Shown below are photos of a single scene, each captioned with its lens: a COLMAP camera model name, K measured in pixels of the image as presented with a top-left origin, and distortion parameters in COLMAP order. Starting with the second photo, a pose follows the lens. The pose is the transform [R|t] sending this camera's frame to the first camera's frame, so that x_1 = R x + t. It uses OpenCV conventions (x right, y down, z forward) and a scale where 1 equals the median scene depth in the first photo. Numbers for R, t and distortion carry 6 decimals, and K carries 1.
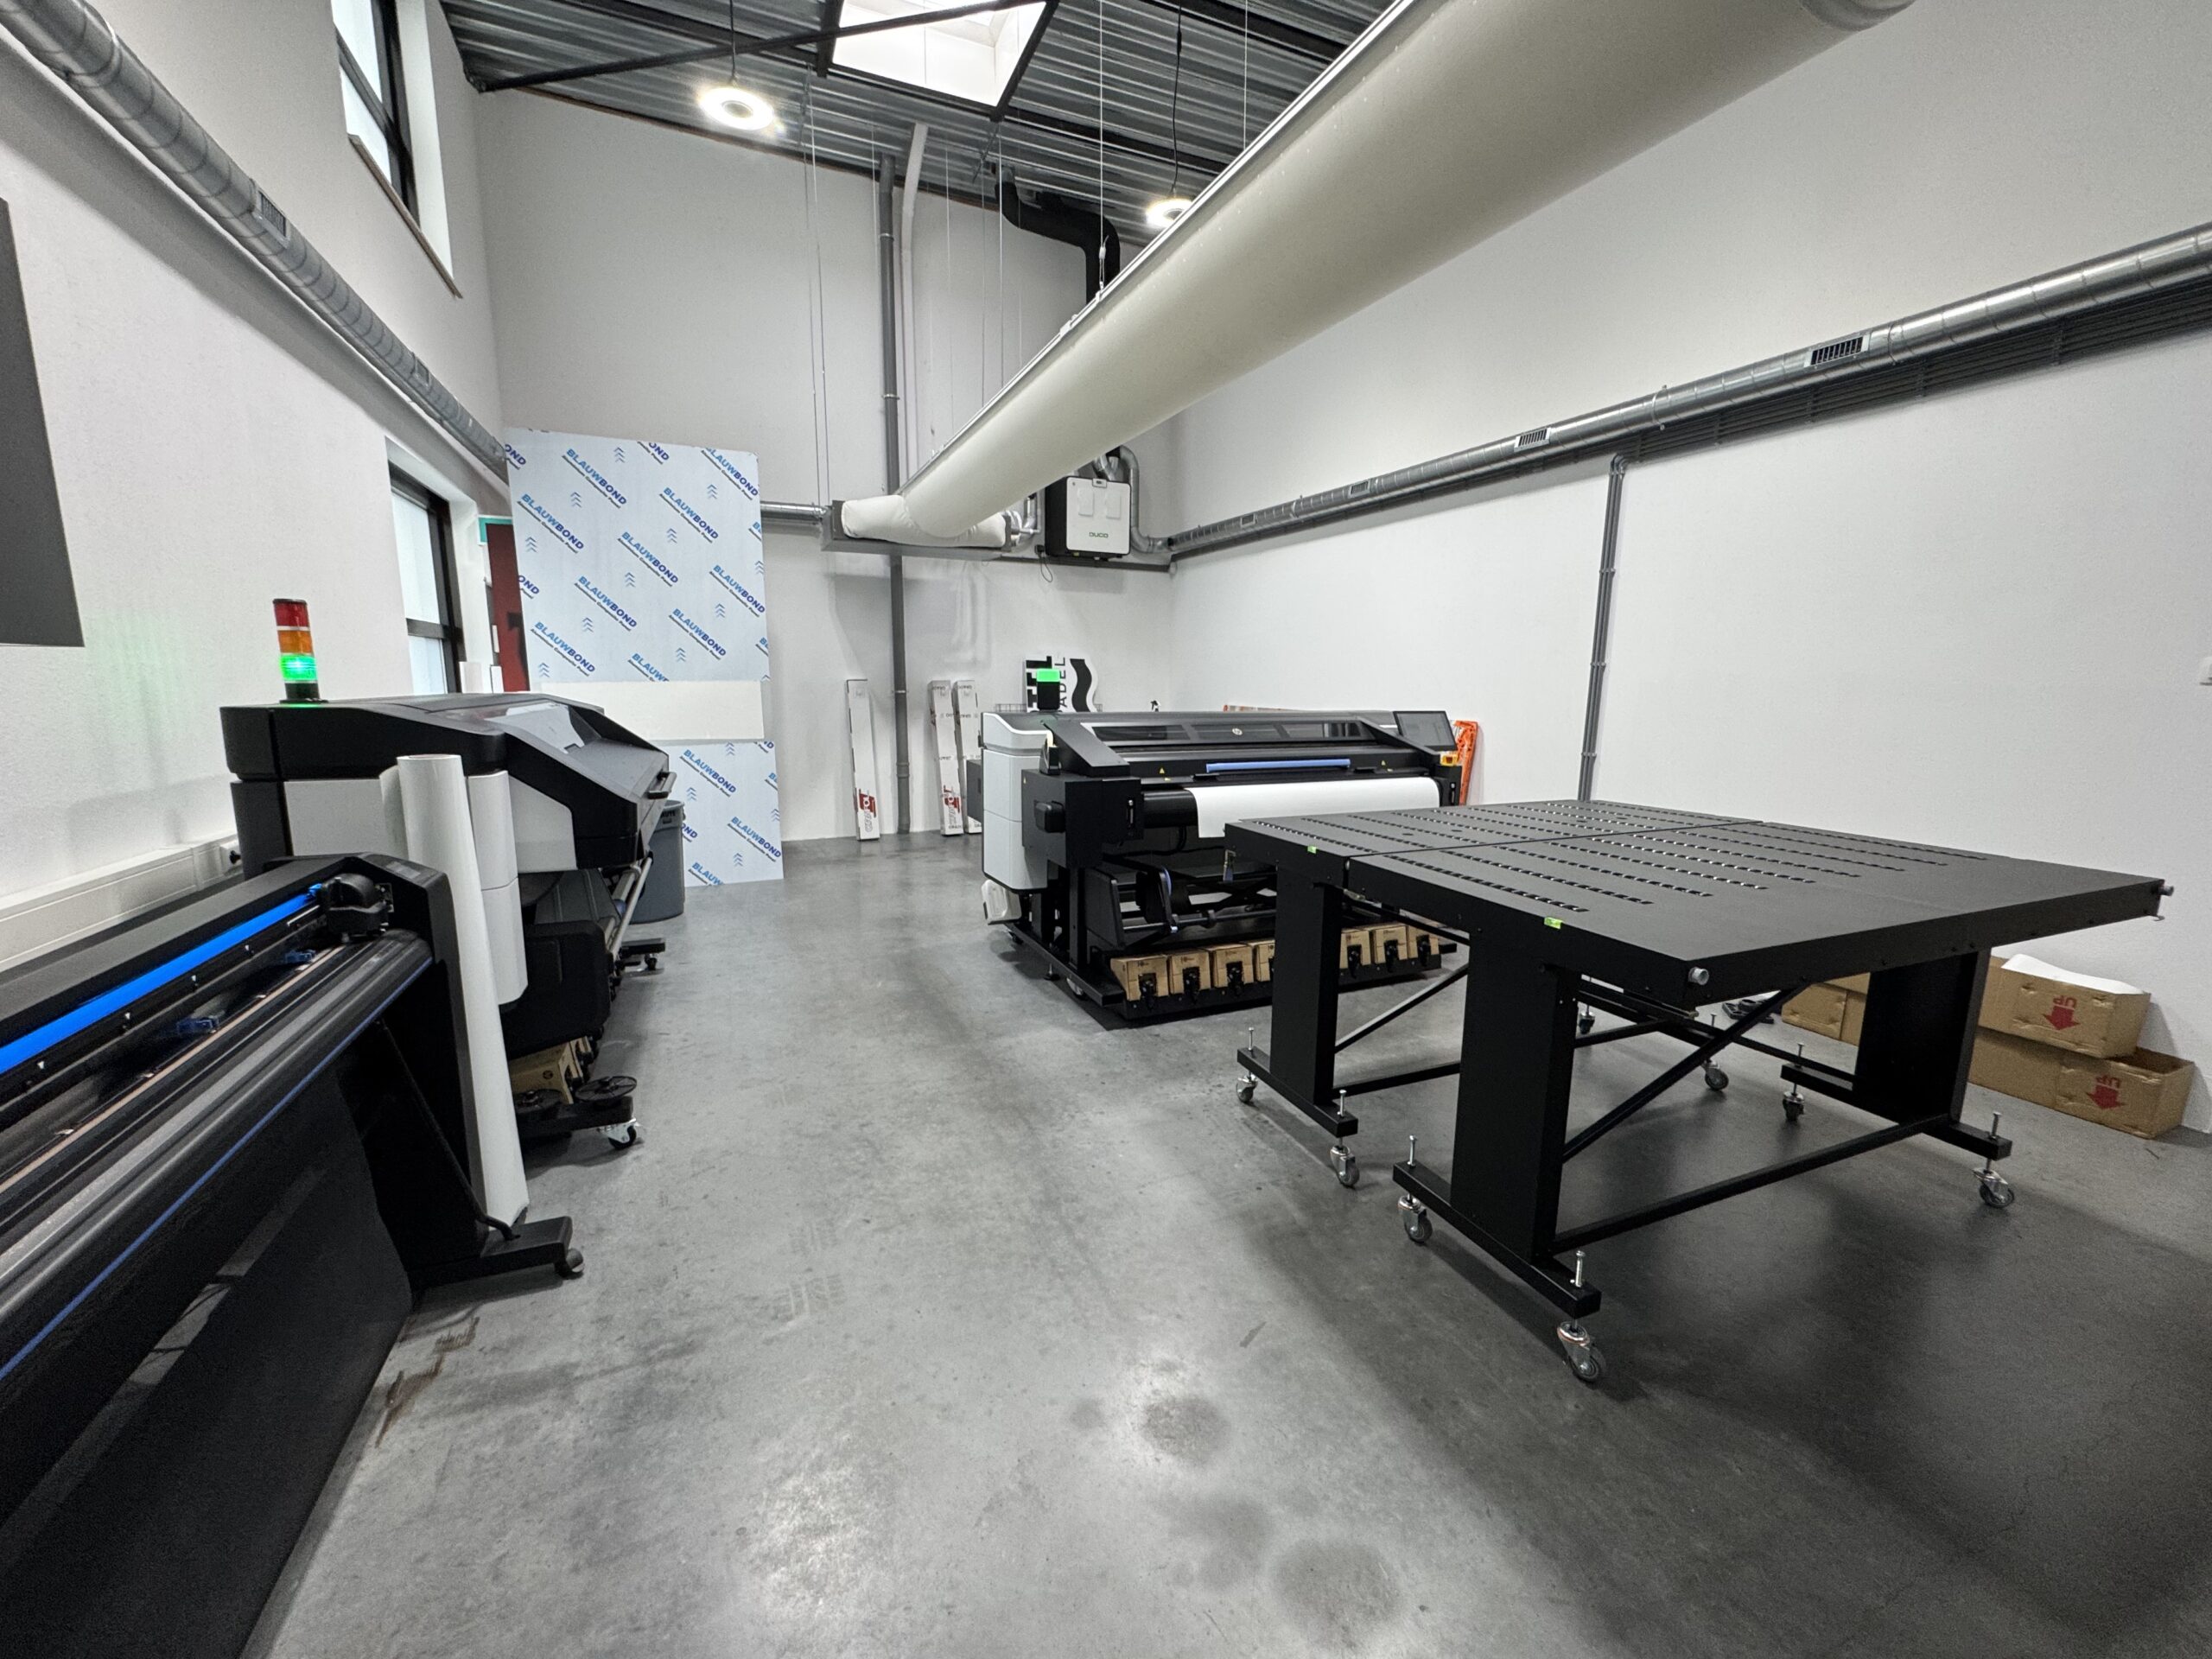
lens RADIAL K [[879.9, 0, 1105.1], [0, 879.9, 823.3], [0, 0, 1]] dist [0.000317, 0.000335]
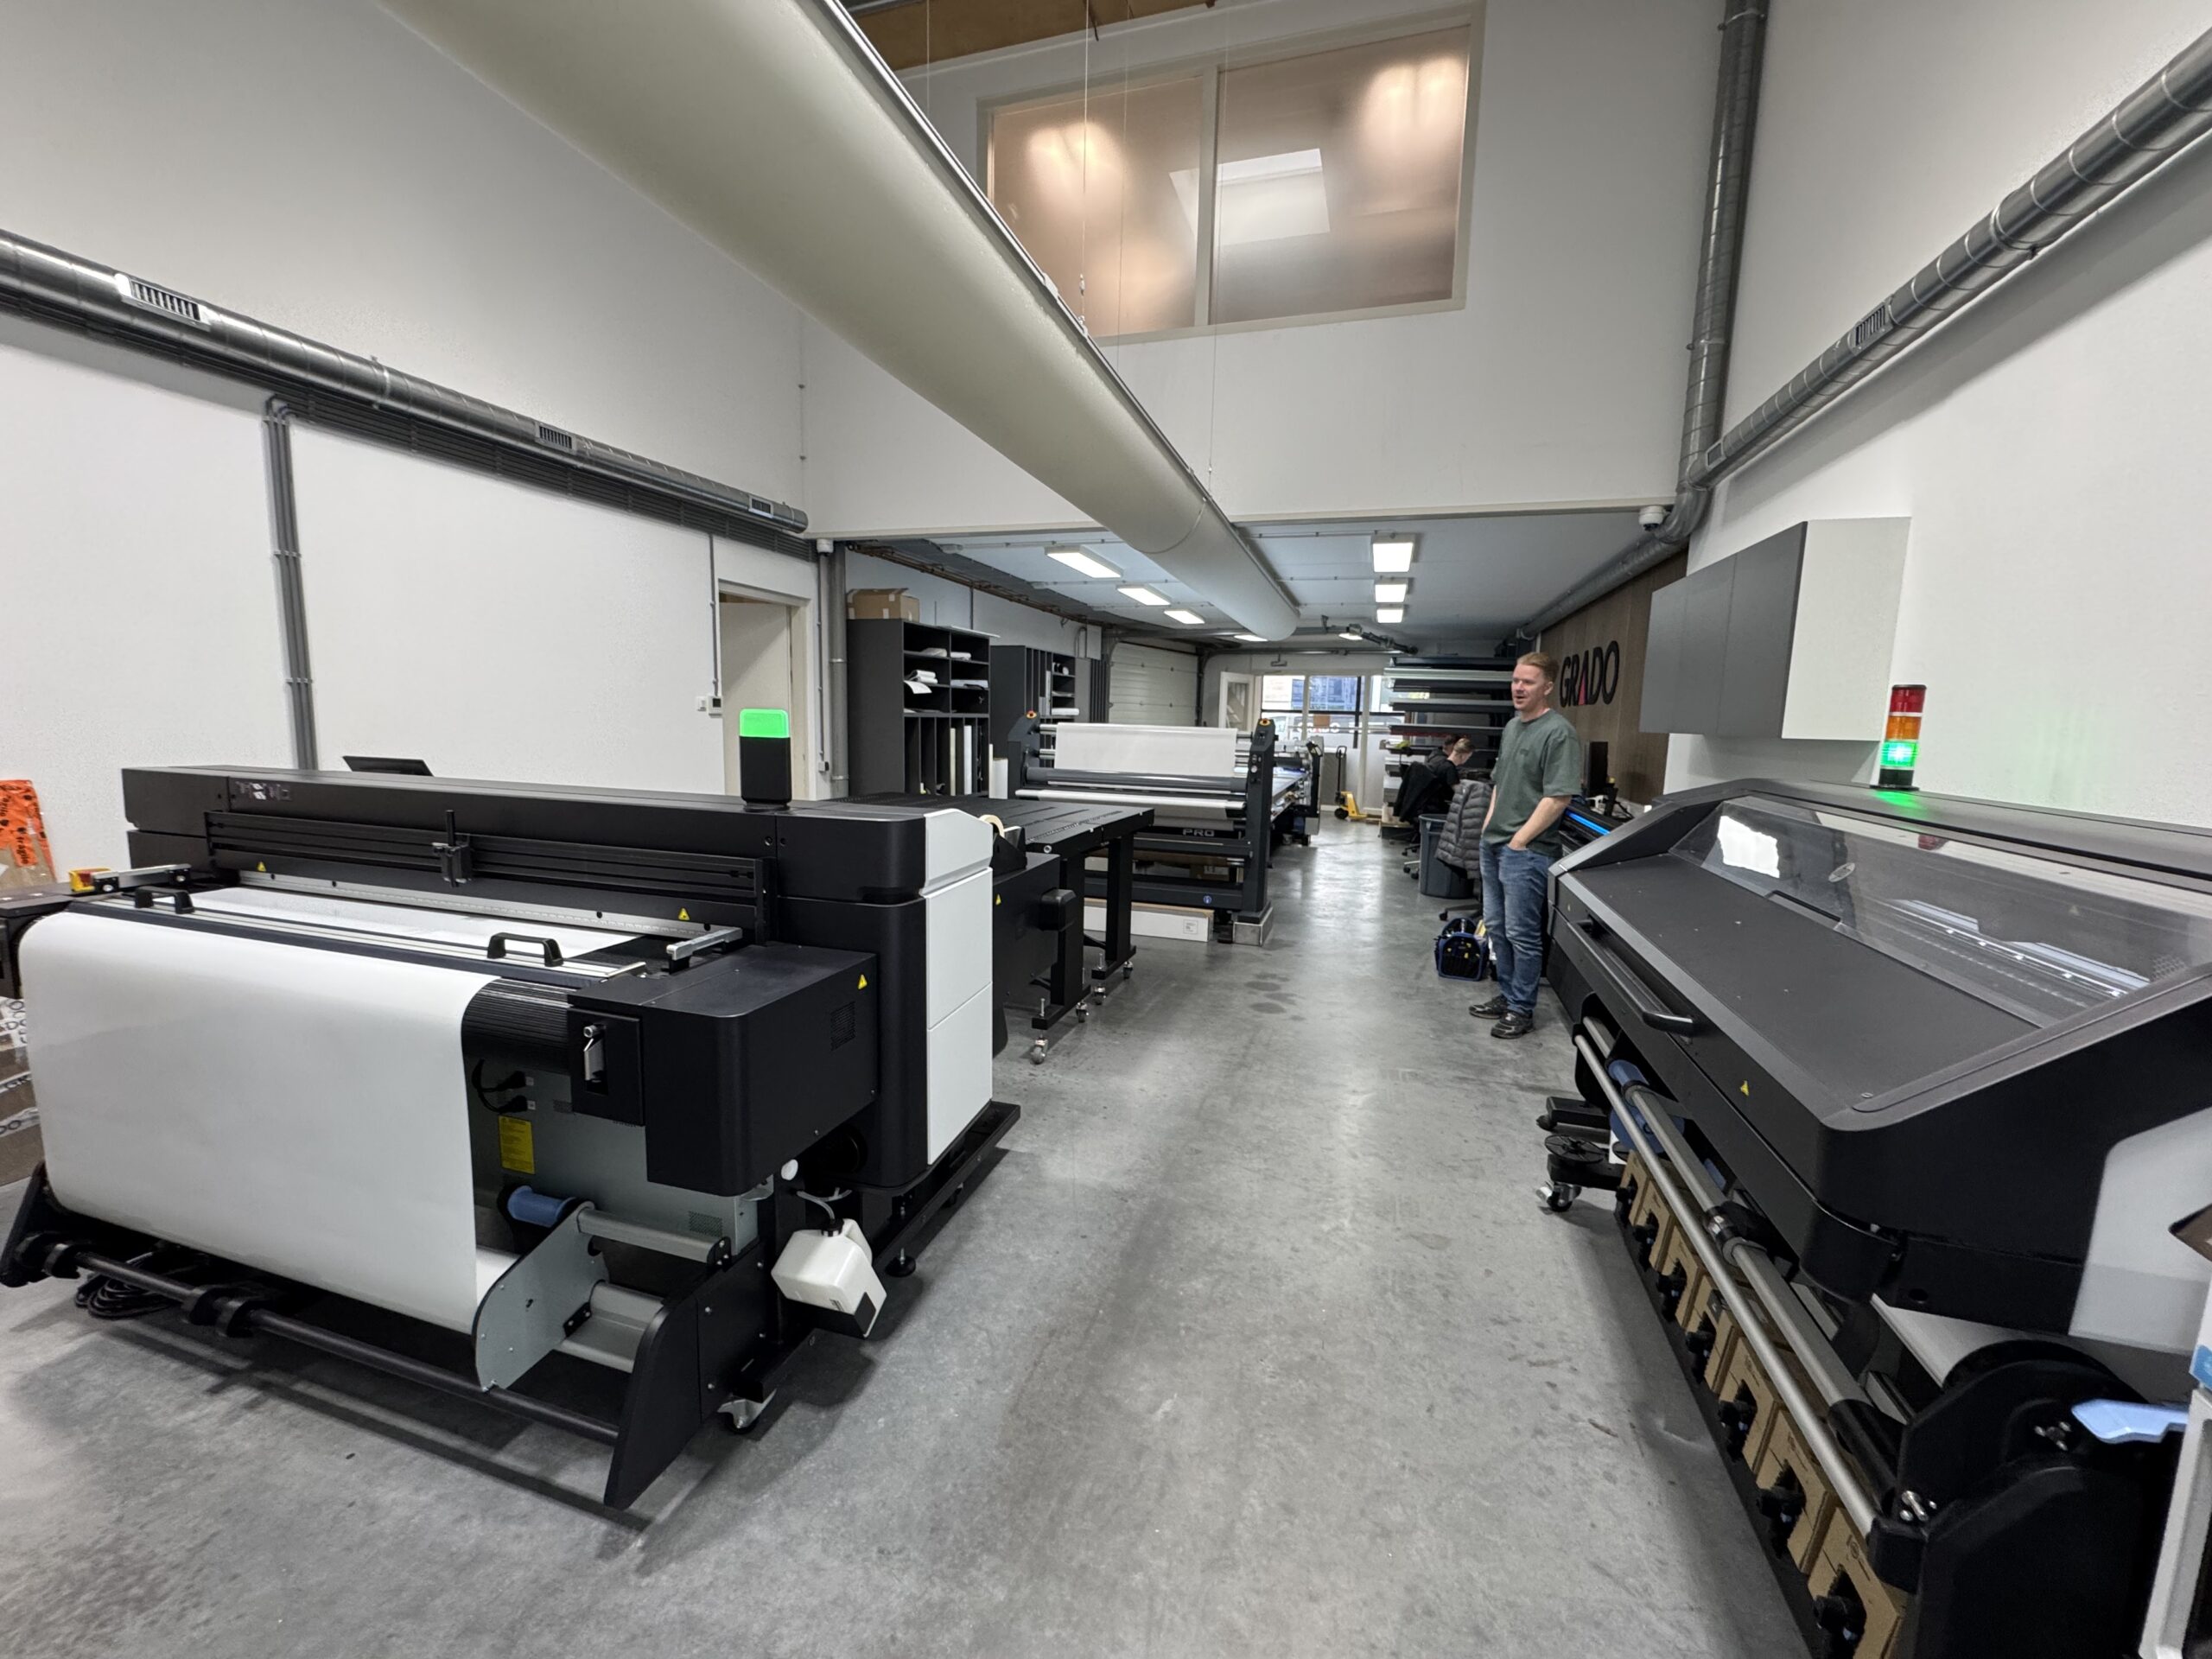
lens RADIAL K [[879.9, 0, 1101.7], [0, 879.9, 826.8], [0, 0, 1]] dist [0.000317, 0.000335]
pose [[-0.750352, -0.109160, 0.651963, -0.442304], [0.074775, 0.965924, 0.247788, -0.200424], [-0.656796, 0.234679, -0.716621, 1.135833]]
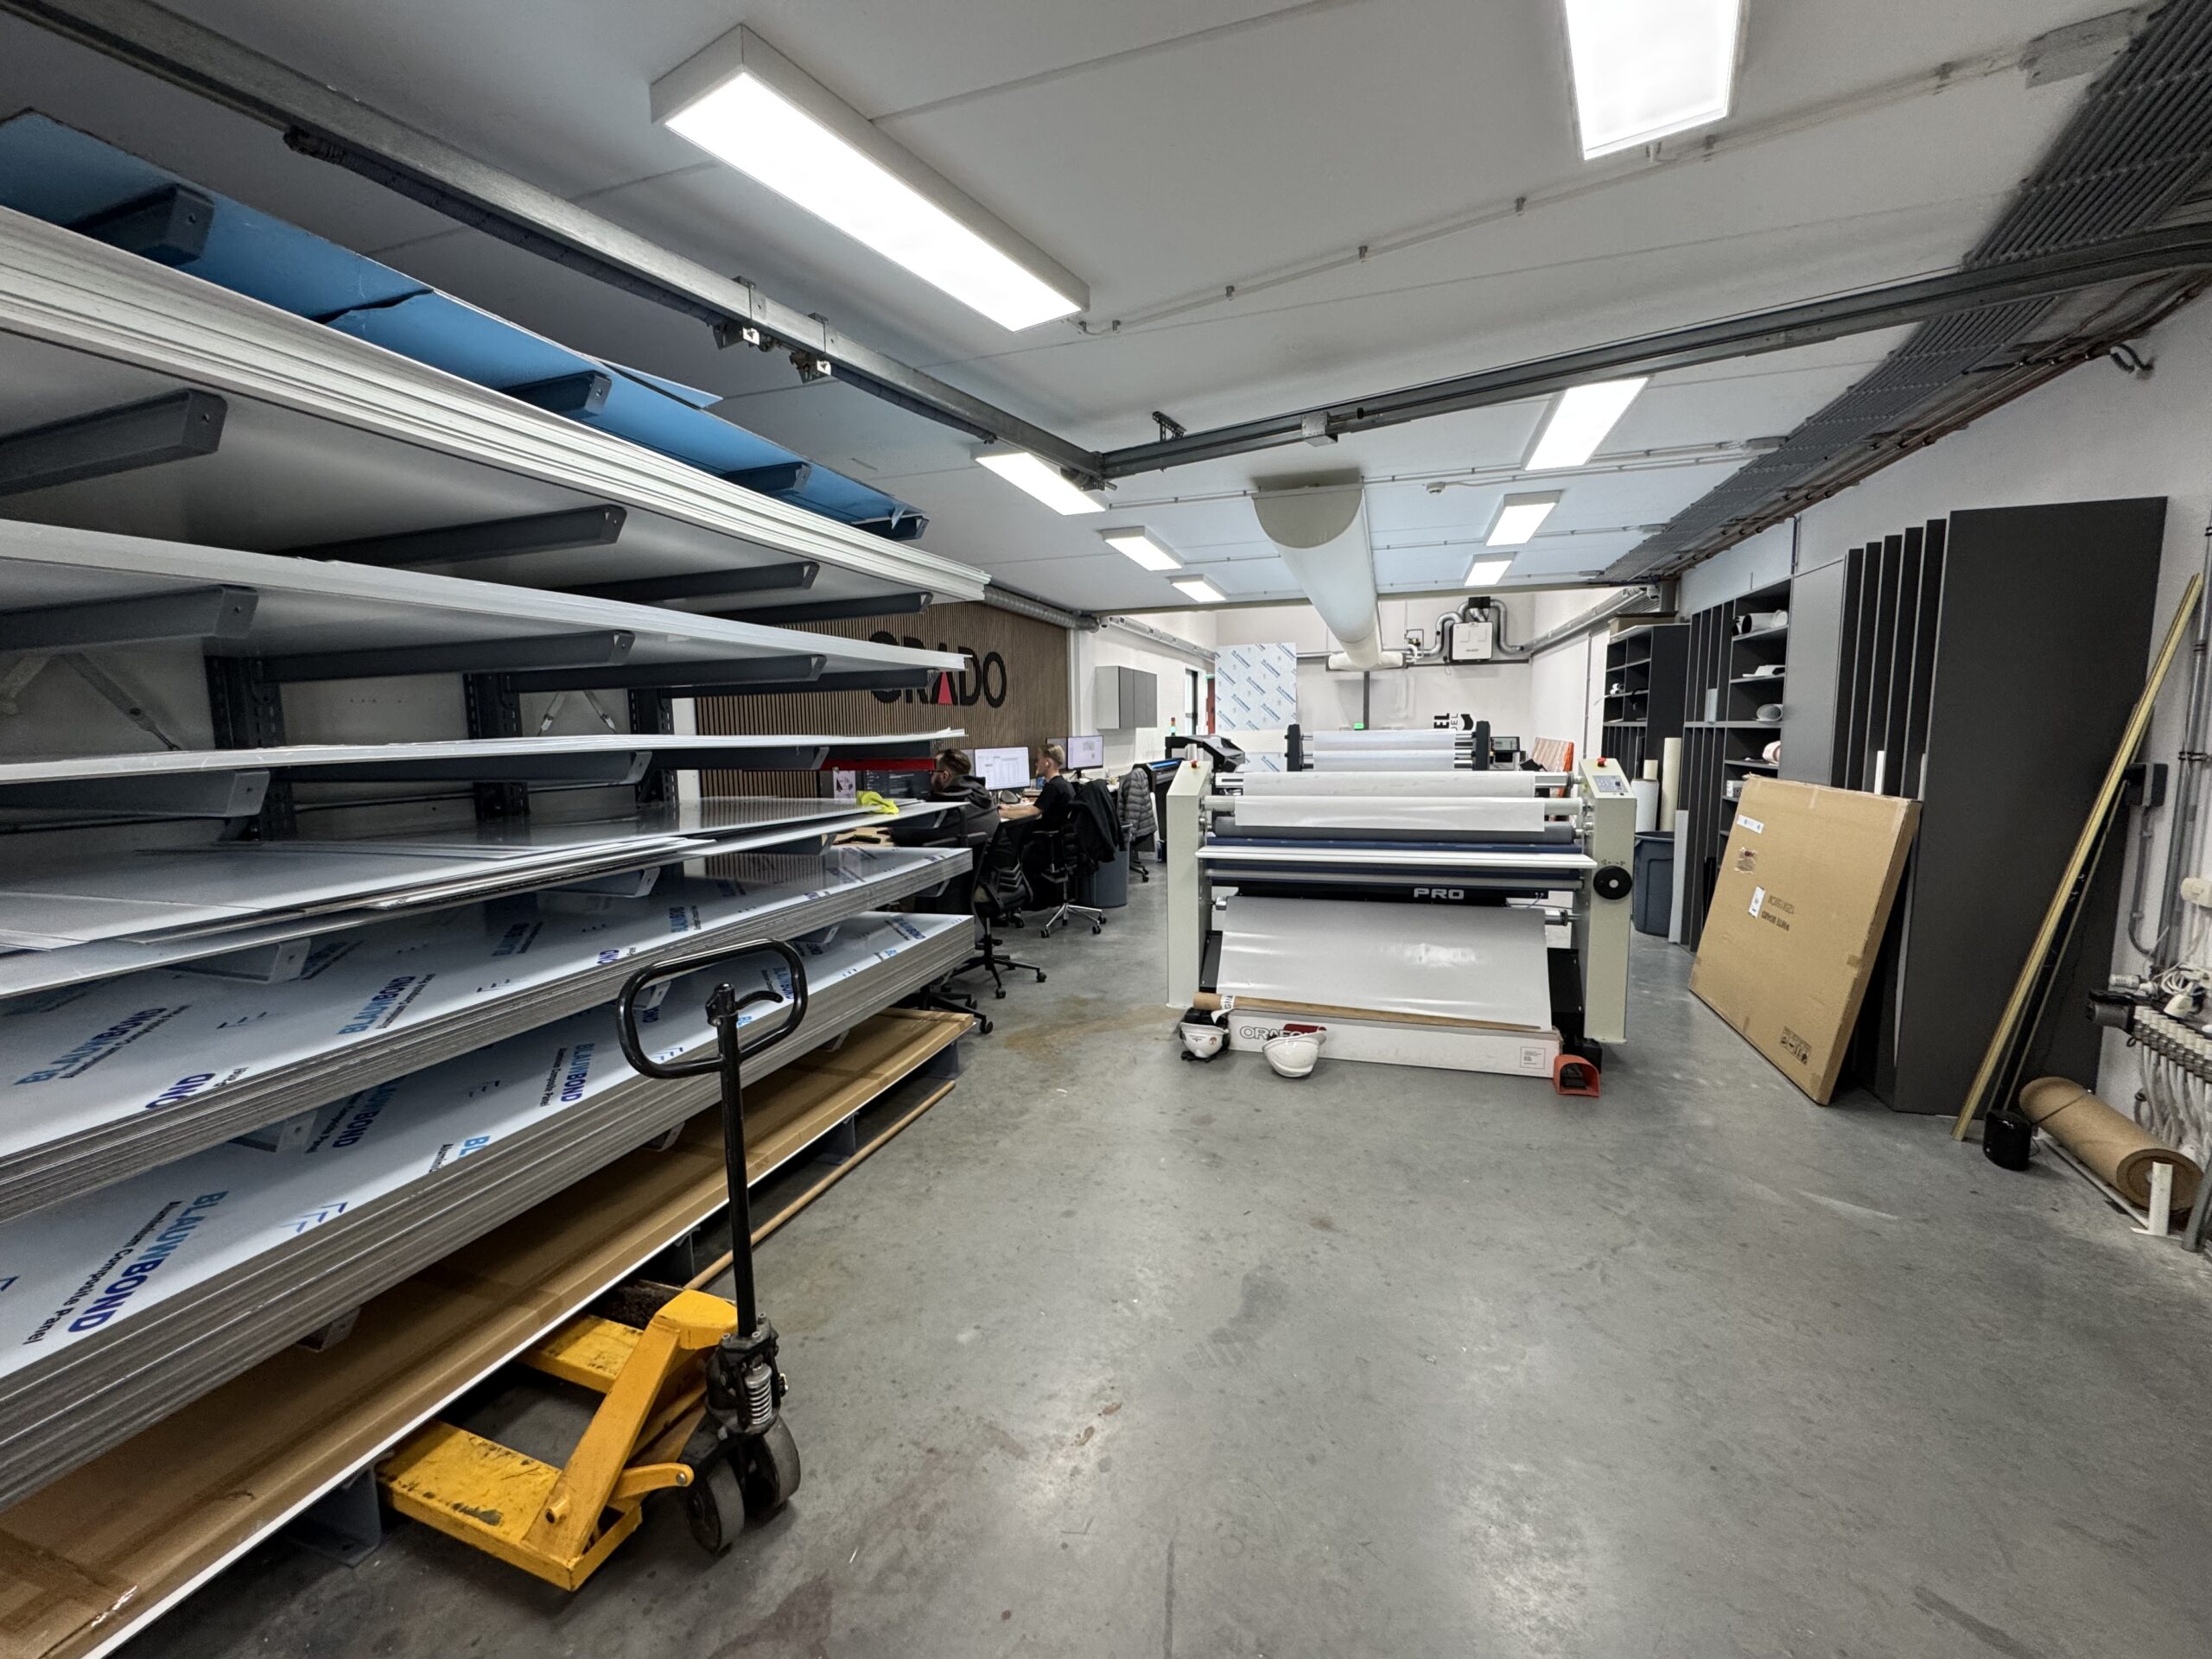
lens RADIAL K [[879.9, 0, 1103.8], [0, 879.9, 830.0], [0, 0, 1]] dist [0.000317, 0.000335]
pose [[0.752478, 0.059598, -0.655915, 1.230967], [-0.085506, 0.996309, -0.007566, 0.270795], [0.653043, 0.061778, 0.754797, -1.751056]]
